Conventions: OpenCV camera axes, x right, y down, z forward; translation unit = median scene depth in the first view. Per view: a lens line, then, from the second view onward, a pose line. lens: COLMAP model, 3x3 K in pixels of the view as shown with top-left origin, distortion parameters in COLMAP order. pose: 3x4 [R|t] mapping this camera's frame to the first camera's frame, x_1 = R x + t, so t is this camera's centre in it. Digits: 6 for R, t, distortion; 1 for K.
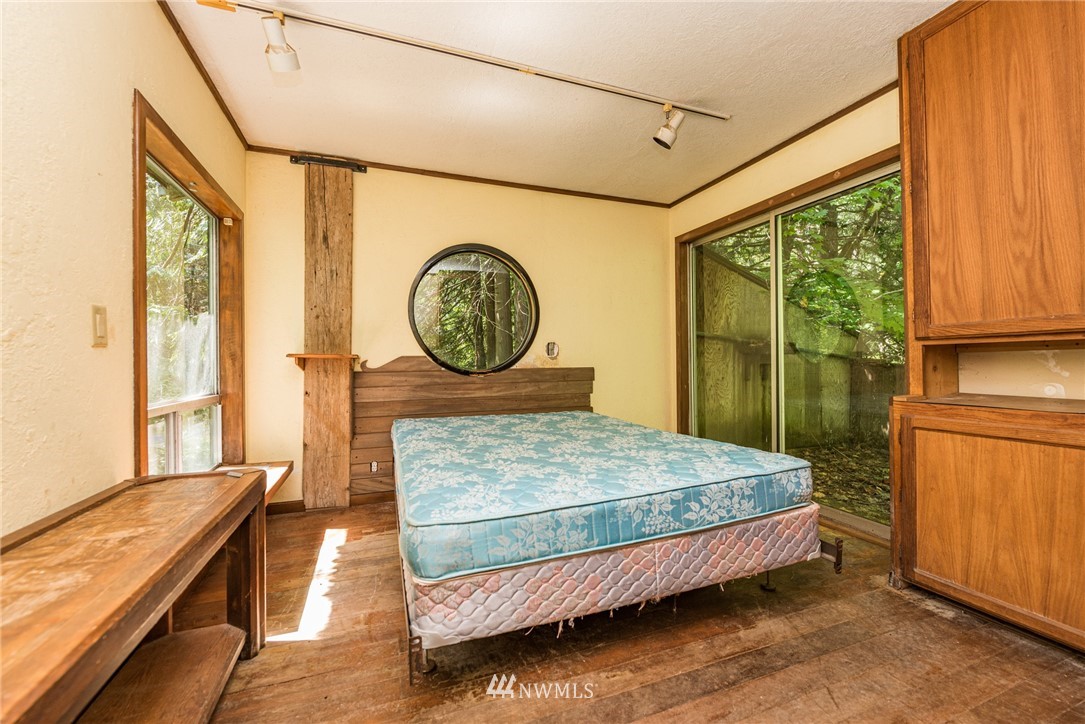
lens RADIAL K [[428.4, 0, 543.0], [0, 428.4, 362.5], [0, 0, 1]] dist [-0.003153, -0.002922]
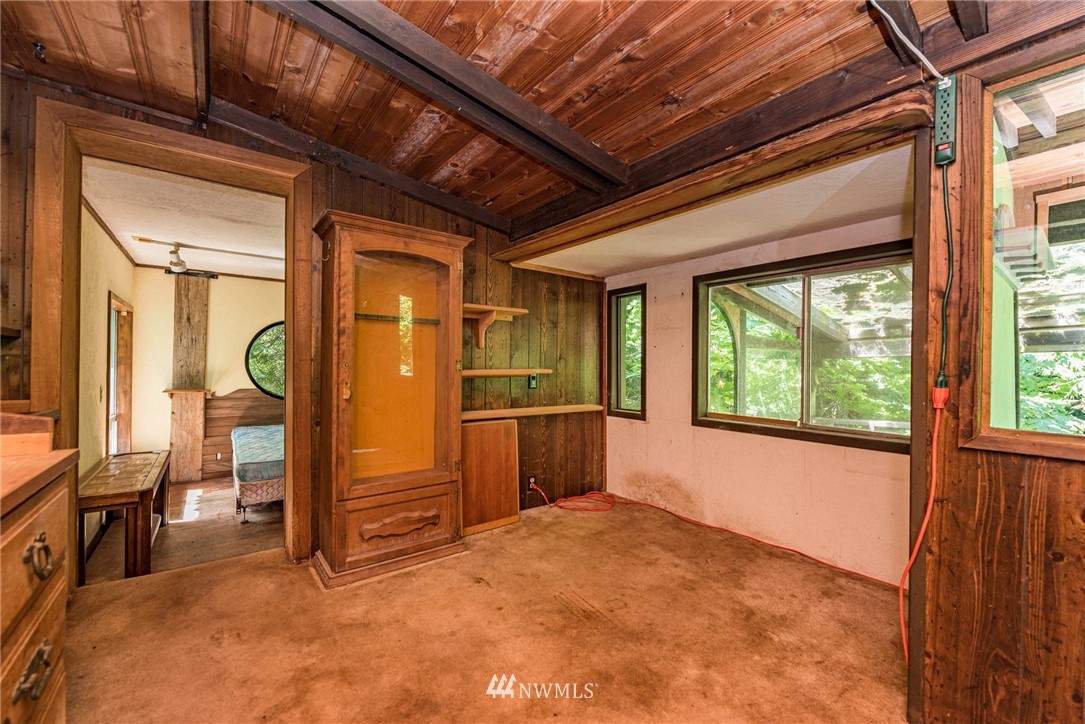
lens RADIAL K [[428.4, 0, 540.7], [0, 428.4, 364.0], [0, 0, 1]] dist [-0.003153, -0.002922]
pose [[0.959810, 0.023460, 0.279668, 0.347853], [-0.023833, 0.999714, -0.002069, -0.146578], [-0.279636, -0.004680, 0.960095, -0.983011]]
